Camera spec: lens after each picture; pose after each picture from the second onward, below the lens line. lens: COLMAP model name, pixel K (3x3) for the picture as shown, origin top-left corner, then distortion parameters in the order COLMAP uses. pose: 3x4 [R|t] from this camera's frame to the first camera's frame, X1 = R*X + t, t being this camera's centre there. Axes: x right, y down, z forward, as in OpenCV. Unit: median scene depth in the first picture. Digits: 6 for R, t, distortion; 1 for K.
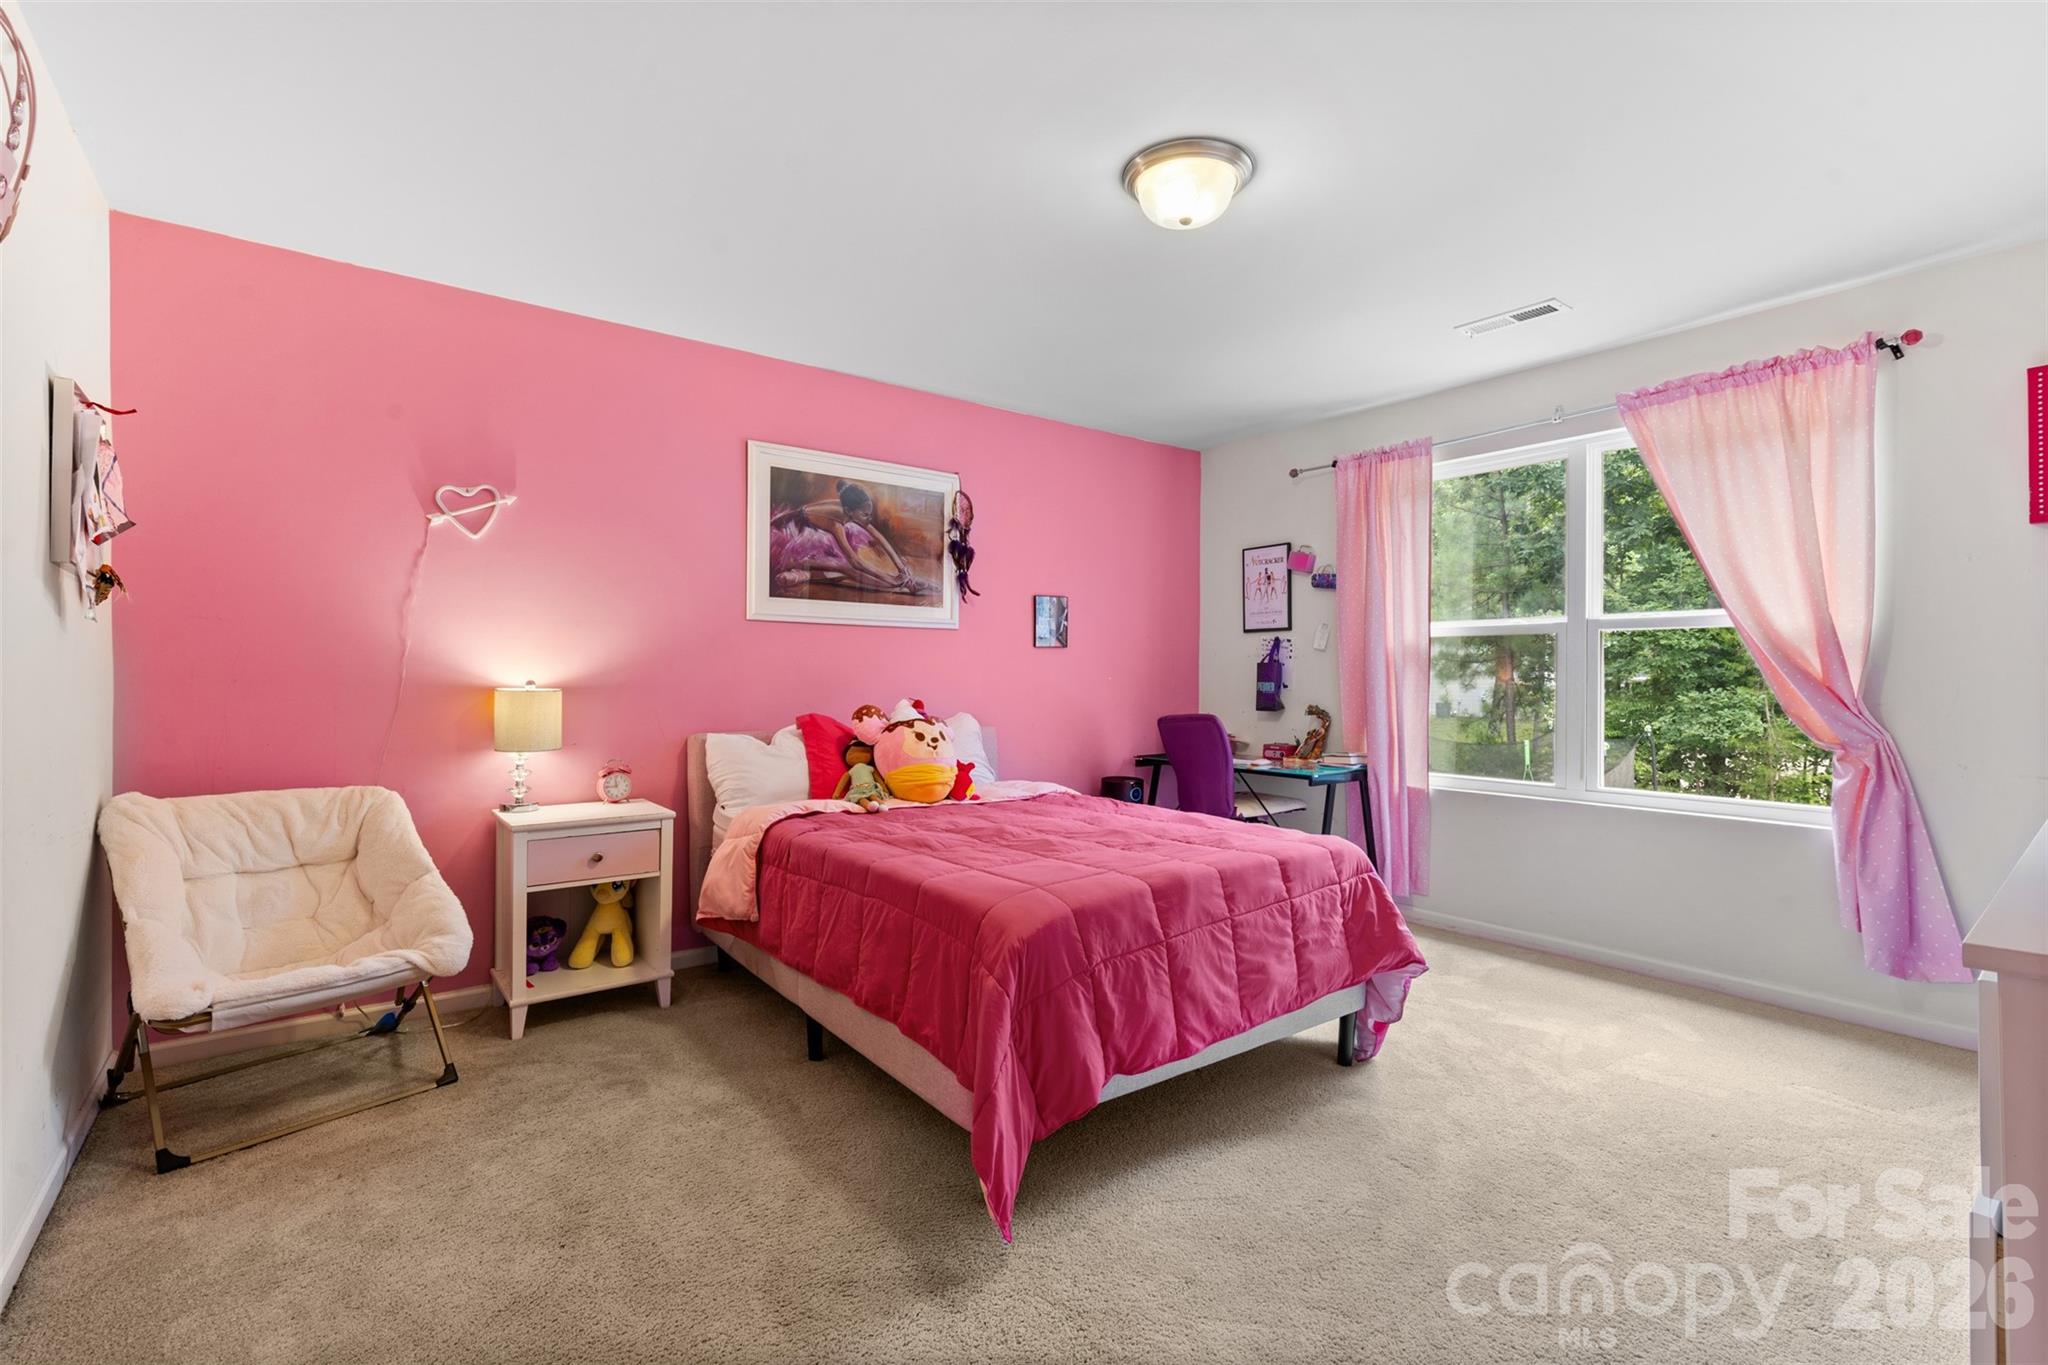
lens RADIAL K [[922.4, 0, 1008.9], [0, 922.4, 681.1], [0, 0, 1]] dist [0.009705, -0.001691]
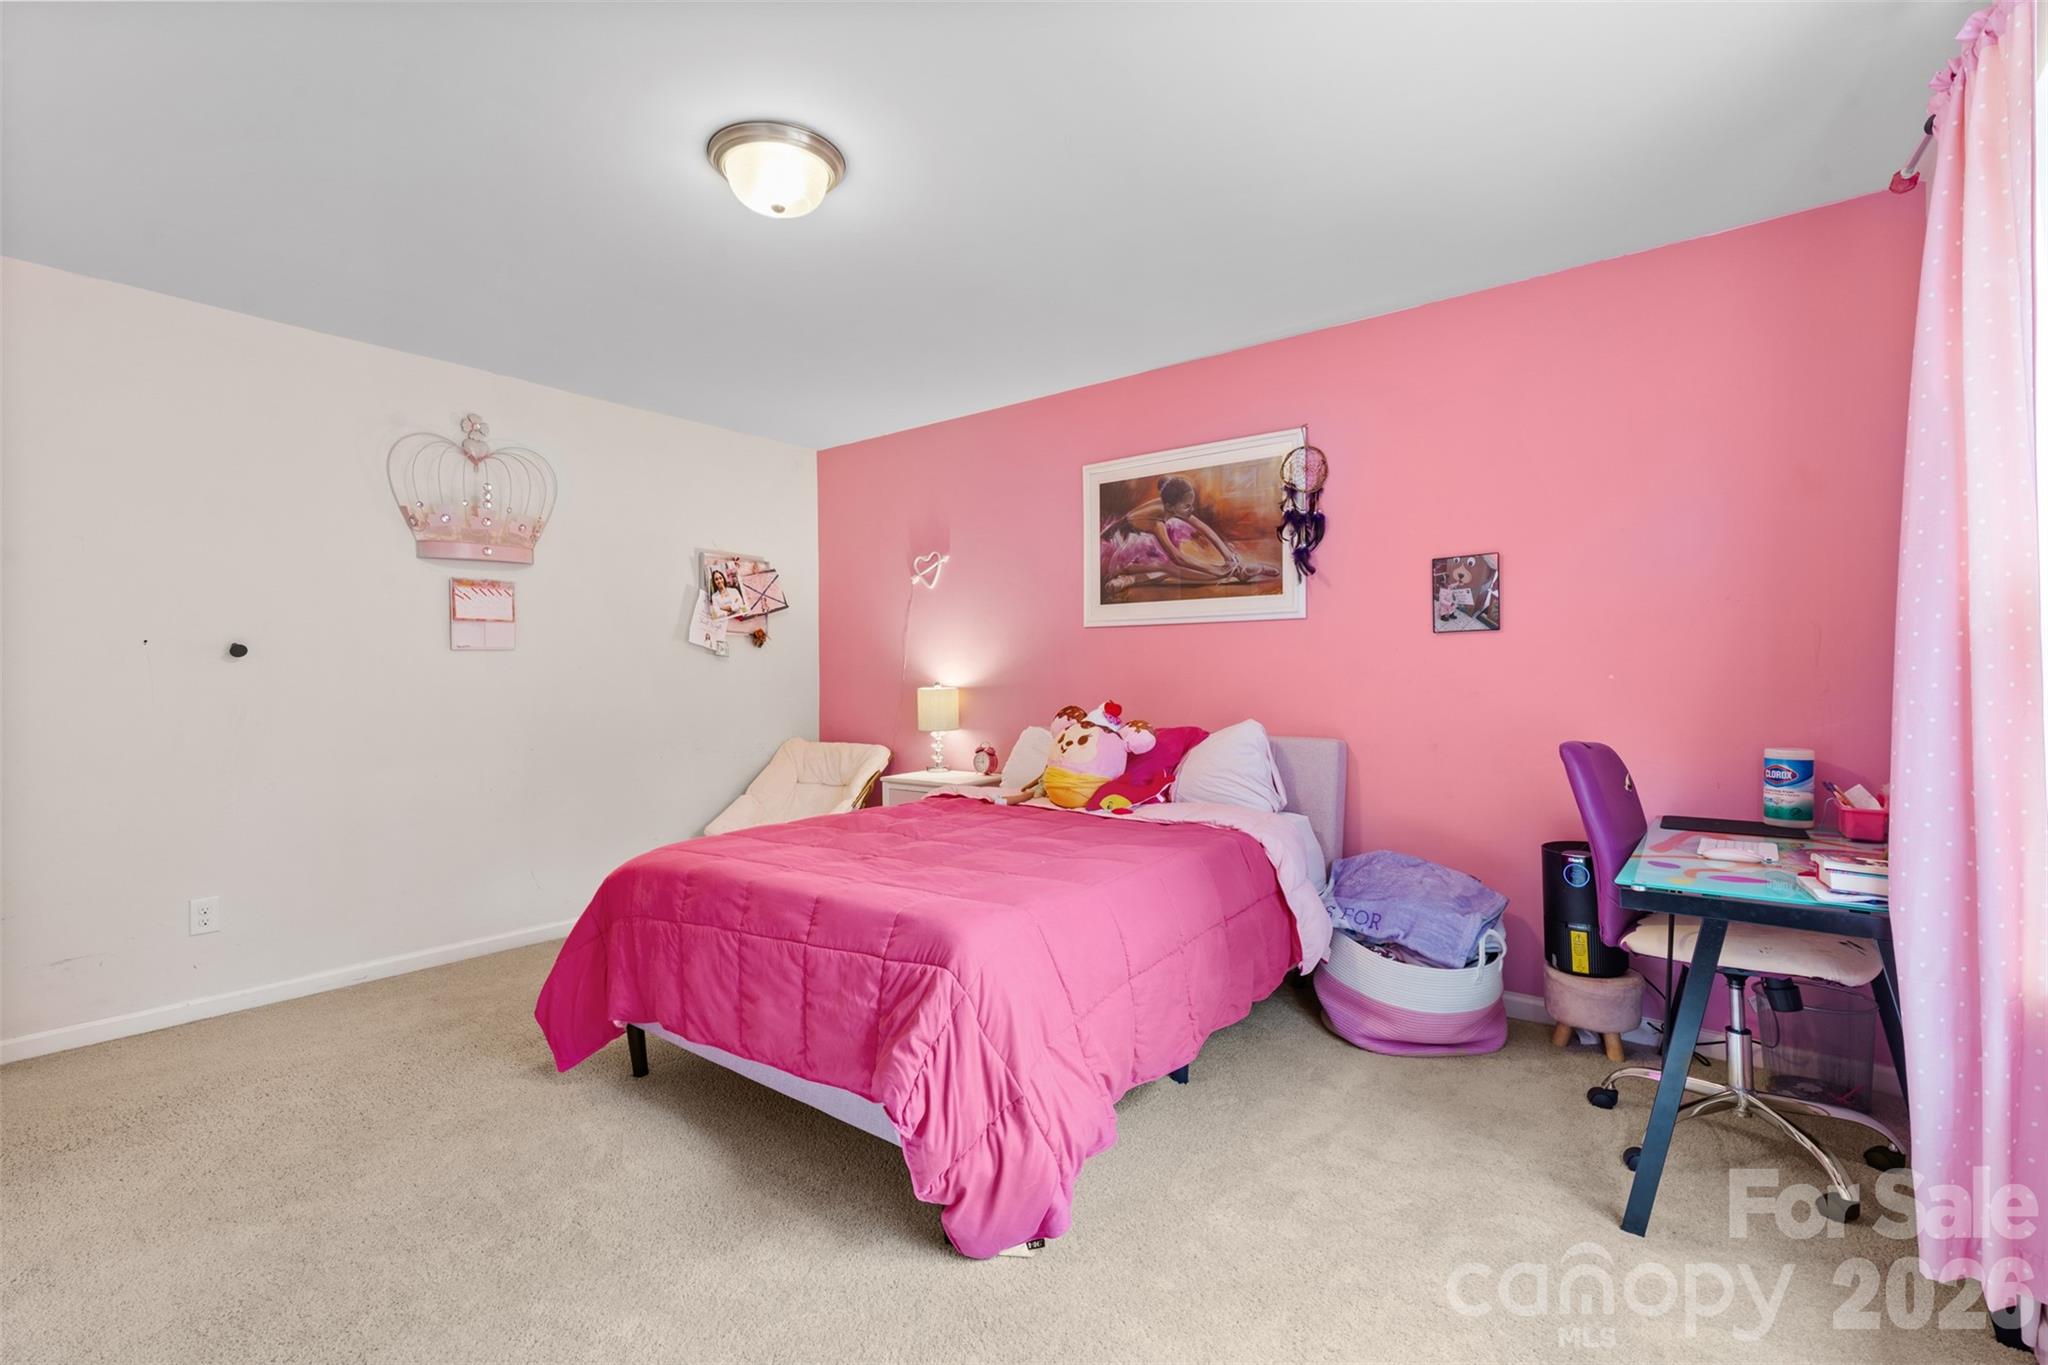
lens RADIAL K [[922.4, 0, 1018.5], [0, 922.4, 676.2], [0, 0, 1]] dist [0.009705, -0.001691]
pose [[0.253342, -0.008690, -0.967338, 0.718462], [0.001371, 0.999962, -0.008624, 0.000981], [0.967376, 0.000858, 0.253344, 0.602465]]
